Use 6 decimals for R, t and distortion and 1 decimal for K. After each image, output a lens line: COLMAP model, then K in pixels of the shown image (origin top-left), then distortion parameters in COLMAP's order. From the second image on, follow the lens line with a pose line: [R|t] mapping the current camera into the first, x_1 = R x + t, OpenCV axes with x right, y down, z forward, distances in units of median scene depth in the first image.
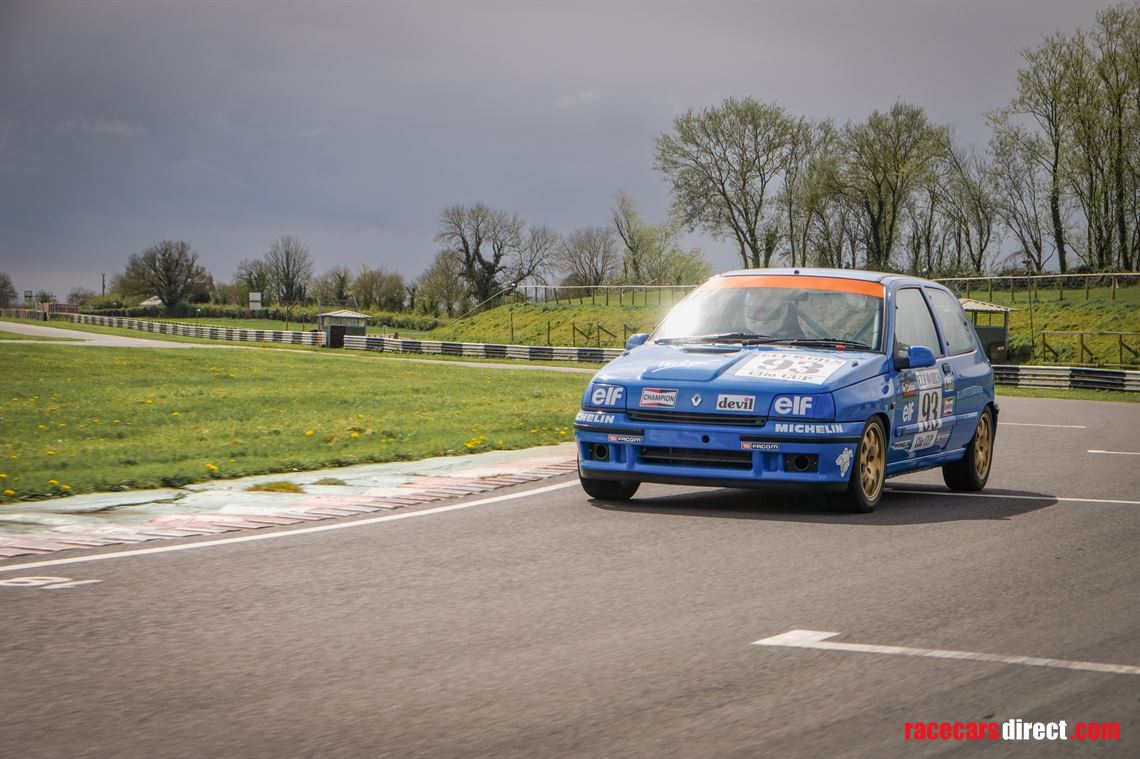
lens RADIAL K [[2755.2, 0, 570.0], [0, 2755.2, 379.5], [0, 0, 1]] dist [-0.011442, 0.010118]
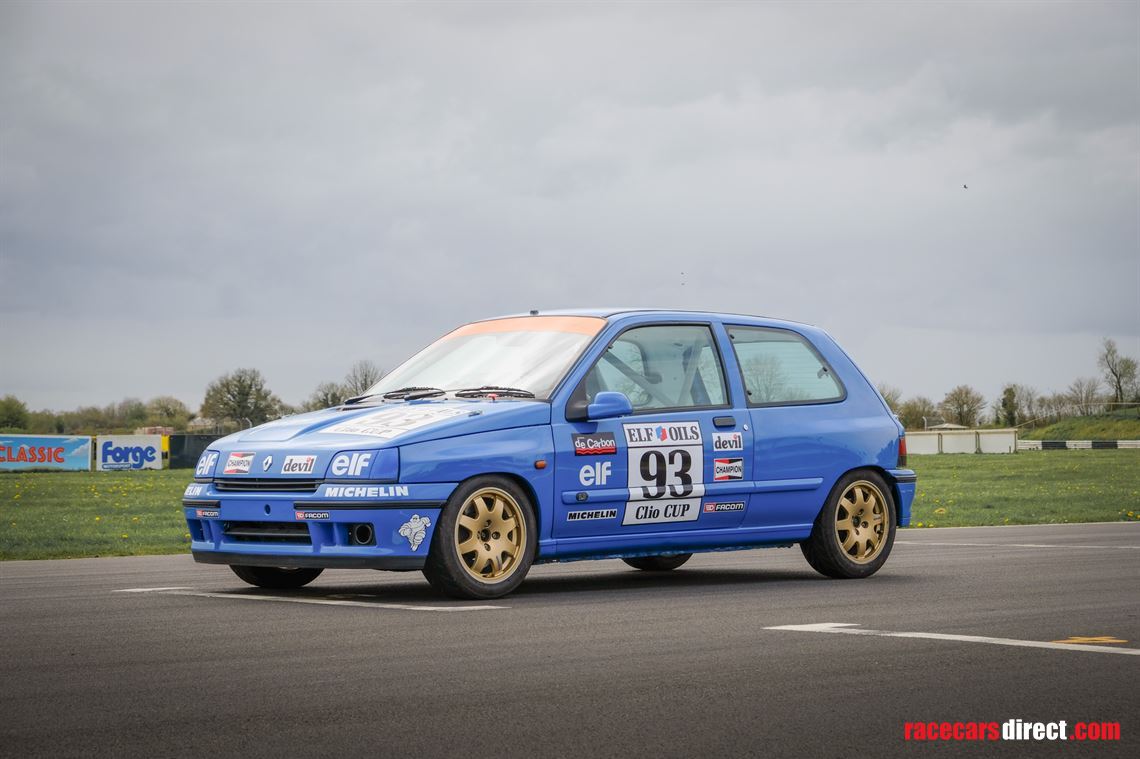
lens RADIAL K [[2755.2, 0, 570.0], [0, 2755.2, 379.5], [0, 0, 1]] dist [-0.011442, 0.010118]
pose [[0.913327, -0.048391, -0.404343, 0.461498], [0.023817, 0.997563, -0.065587, 0.038488], [0.406531, 0.050272, 0.912253, 0.271559]]
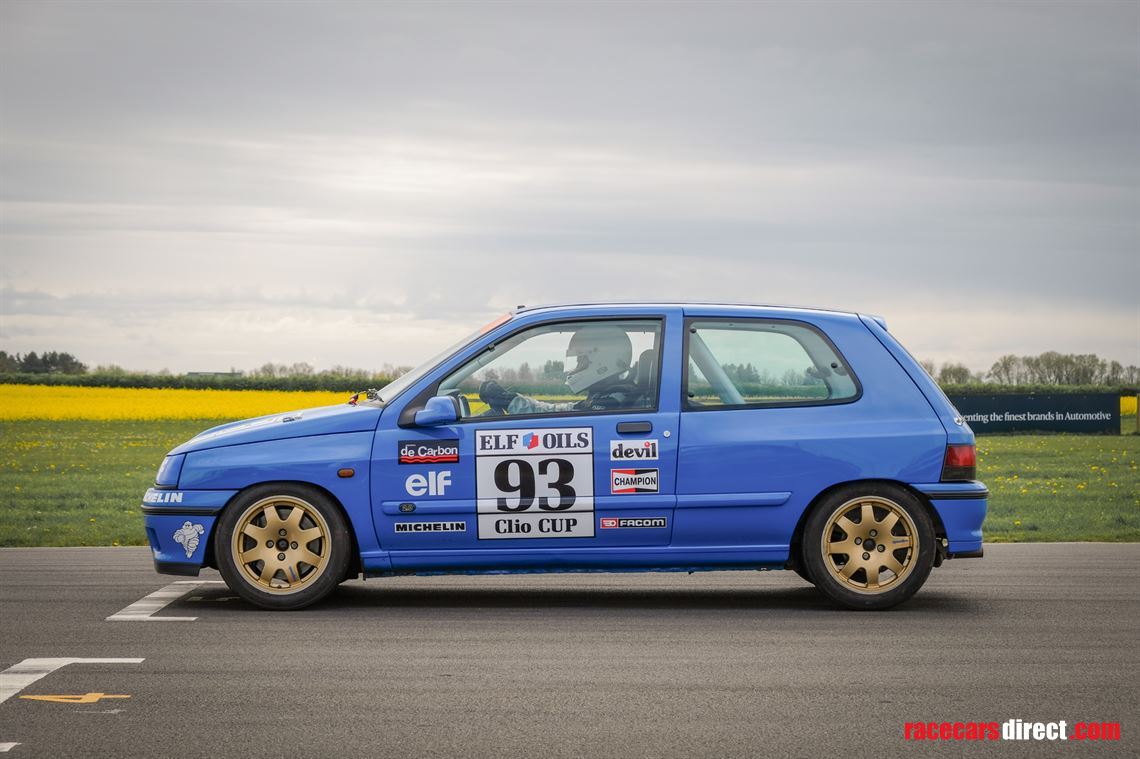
lens RADIAL K [[2755.2, 0, 570.0], [0, 2755.2, 379.5], [0, 0, 1]] dist [-0.011442, 0.010118]
pose [[0.388124, -0.041576, -0.920669, 0.870479], [-0.015825, 0.998534, -0.051764, 0.022713], [0.921471, 0.034661, 0.386897, 0.773038]]
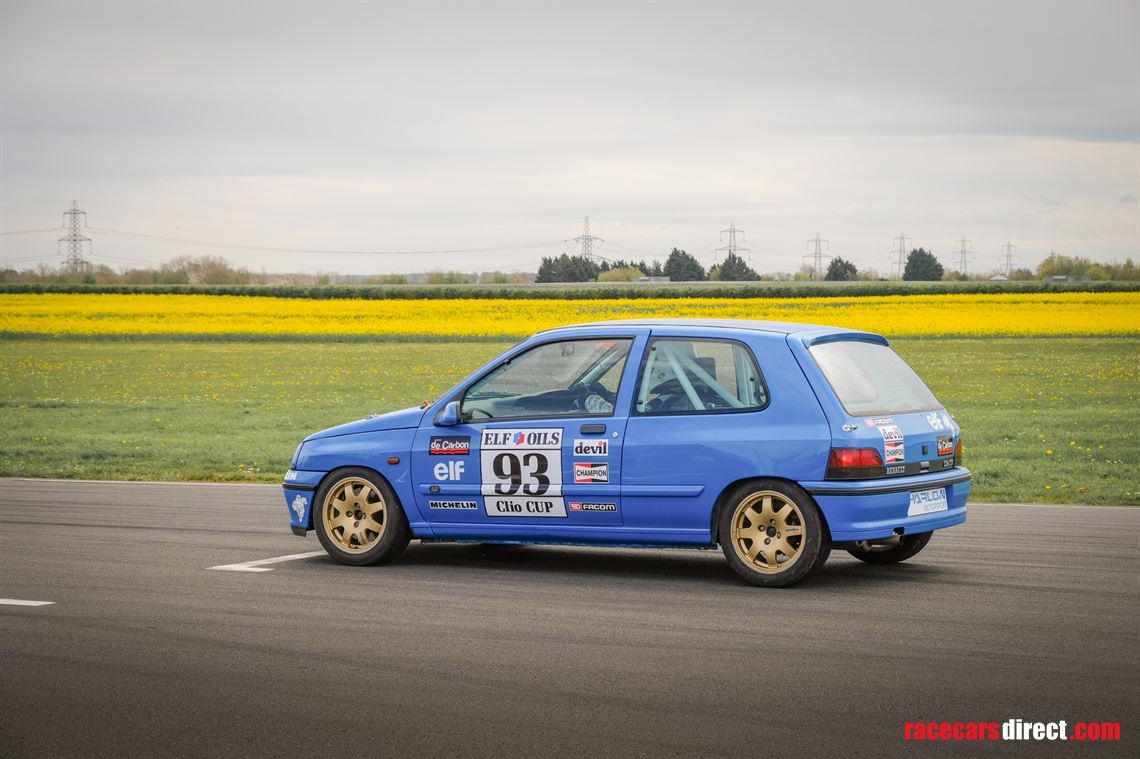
lens RADIAL K [[2755.2, 0, 570.0], [0, 2755.2, 379.5], [0, 0, 1]] dist [-0.011442, 0.010118]
pose [[-0.133700, -0.008158, -0.990988, 1.107184], [-0.031004, 0.999511, -0.004046, -0.017900], [0.990537, 0.030184, -0.133887, 1.216934]]
